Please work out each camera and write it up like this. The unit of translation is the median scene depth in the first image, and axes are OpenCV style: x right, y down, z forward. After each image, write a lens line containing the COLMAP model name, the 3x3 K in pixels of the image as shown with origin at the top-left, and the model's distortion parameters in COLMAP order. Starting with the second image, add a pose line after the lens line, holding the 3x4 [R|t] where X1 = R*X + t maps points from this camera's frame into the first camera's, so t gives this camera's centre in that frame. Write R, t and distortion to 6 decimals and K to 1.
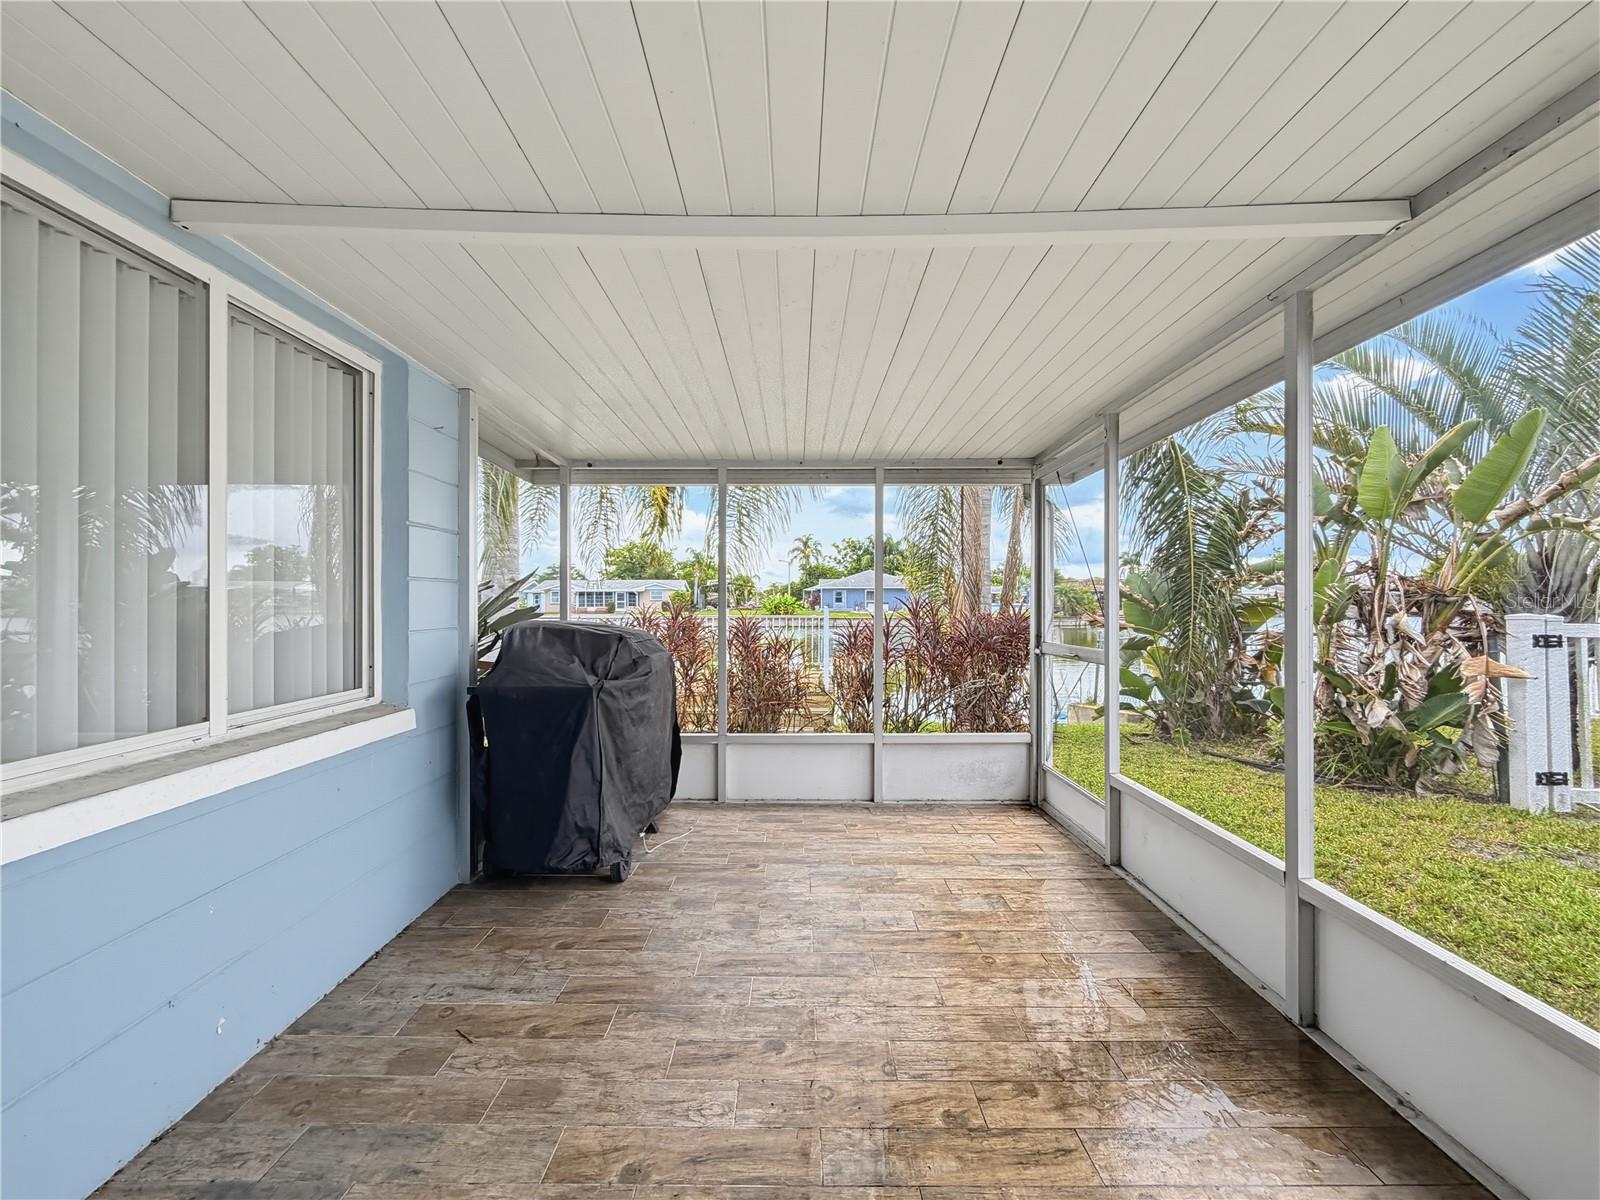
lens RADIAL K [[639.0, 0, 795.9], [0, 639.0, 599.4], [0, 0, 1]] dist [0.000625, -0.000077]
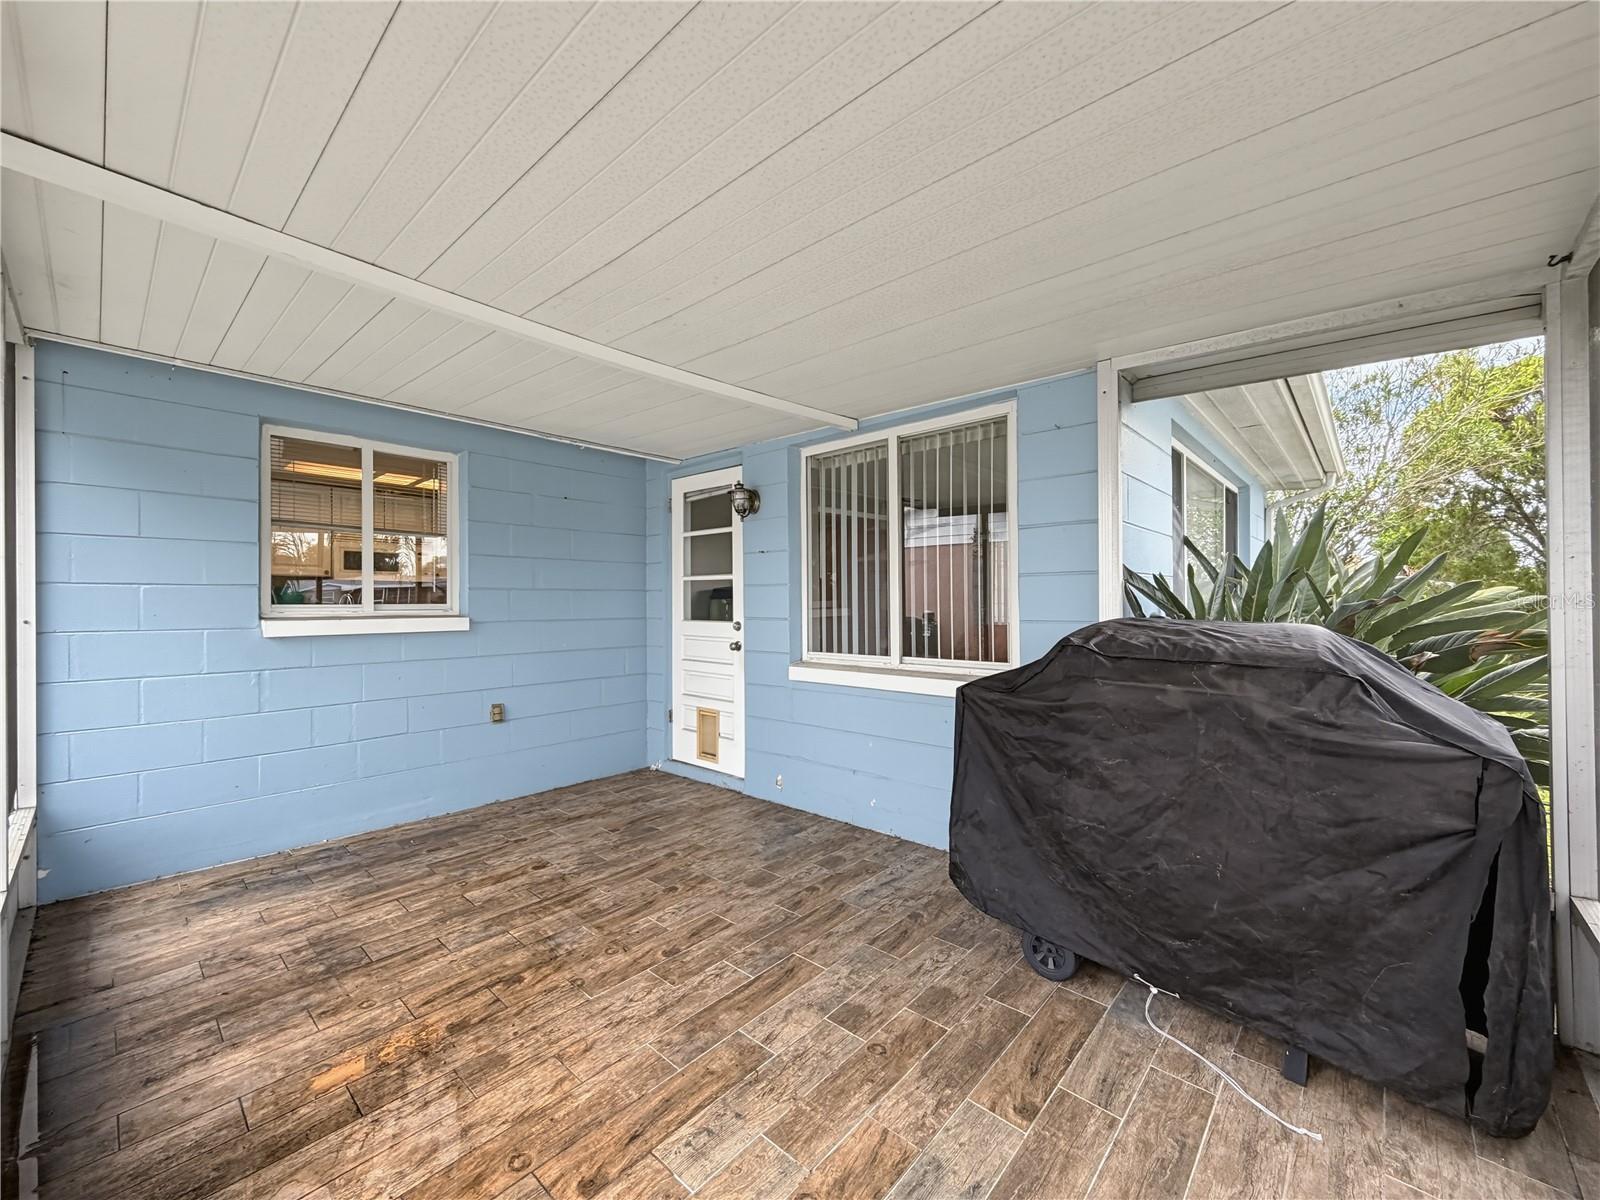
lens RADIAL K [[639.0, 0, 795.9], [0, 639.0, 599.4], [0, 0, 1]] dist [0.000625, -0.000077]
pose [[-0.676577, 0.003368, -0.736364, 0.706693], [0.011325, 0.999919, -0.005833, 0.018595], [0.736284, -0.012286, -0.676561, 1.992689]]
